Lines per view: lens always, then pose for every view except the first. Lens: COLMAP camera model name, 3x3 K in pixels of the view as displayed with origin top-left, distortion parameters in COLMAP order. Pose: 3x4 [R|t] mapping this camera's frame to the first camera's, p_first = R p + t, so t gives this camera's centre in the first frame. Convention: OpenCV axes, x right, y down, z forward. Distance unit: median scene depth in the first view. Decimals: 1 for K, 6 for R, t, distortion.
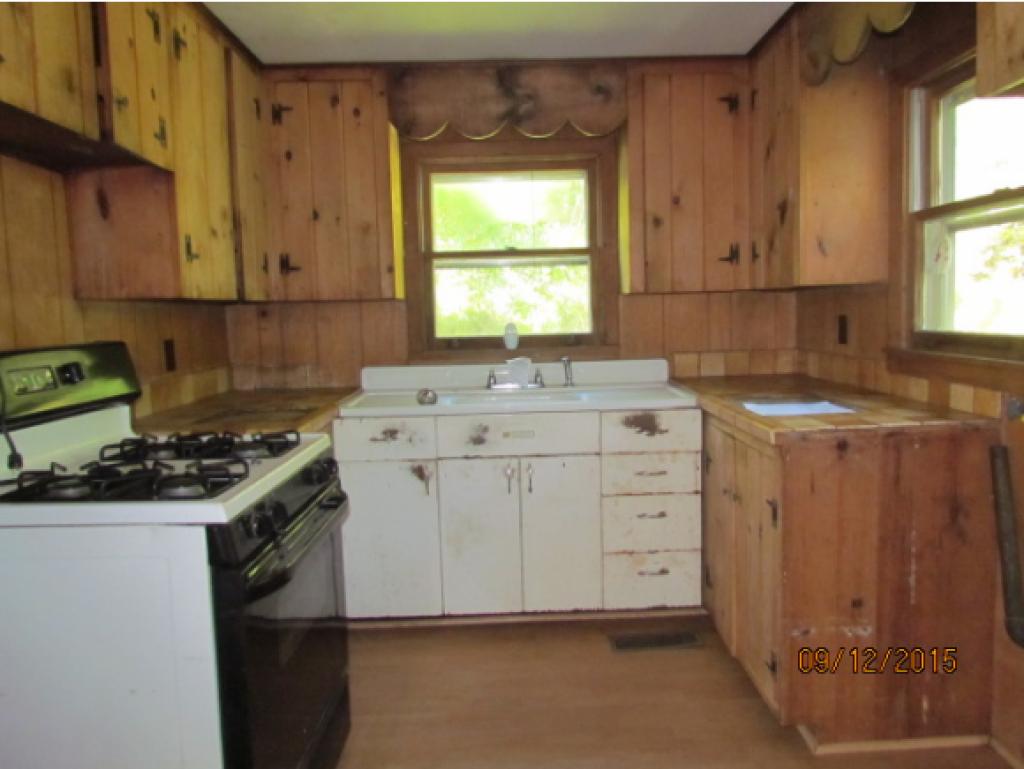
lens RADIAL K [[732.6, 0, 512.2], [0, 732.6, 381.1], [0, 0, 1]] dist [-0.032780, 0.001625]
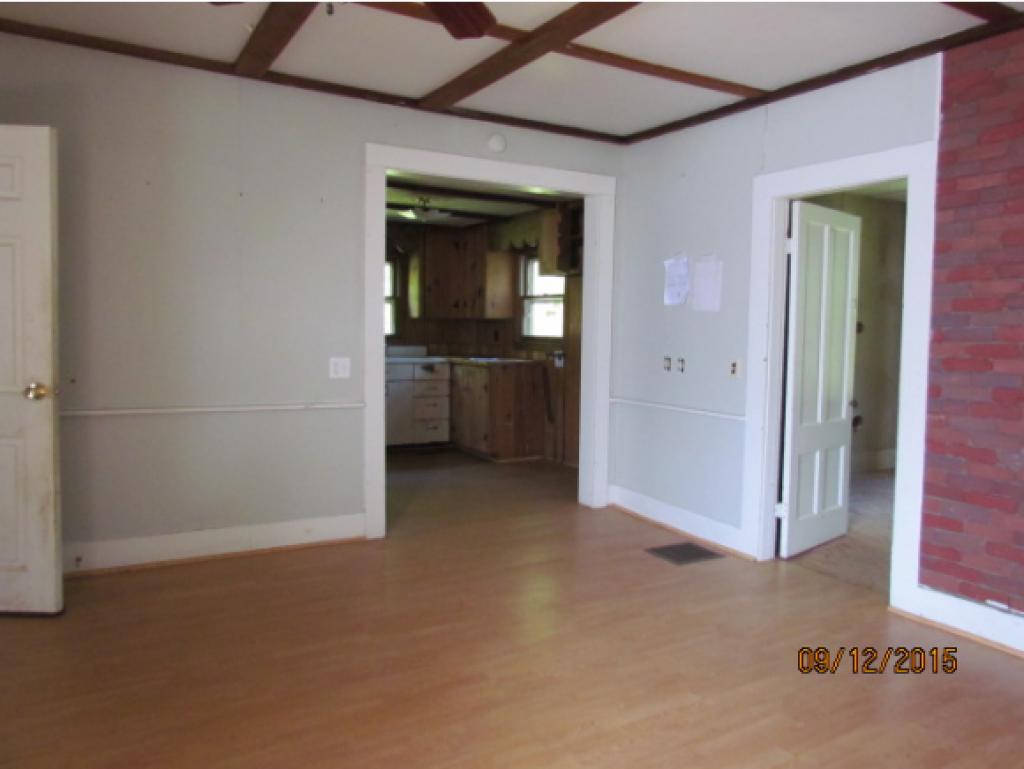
lens RADIAL K [[732.6, 0, 511.9], [0, 732.6, 382.9], [0, 0, 1]] dist [-0.032780, 0.001625]
pose [[0.869426, -0.004890, 0.494040, -0.924555], [0.012267, 0.999856, -0.011691, 0.154872], [-0.493911, 0.016225, 0.869361, -1.523094]]
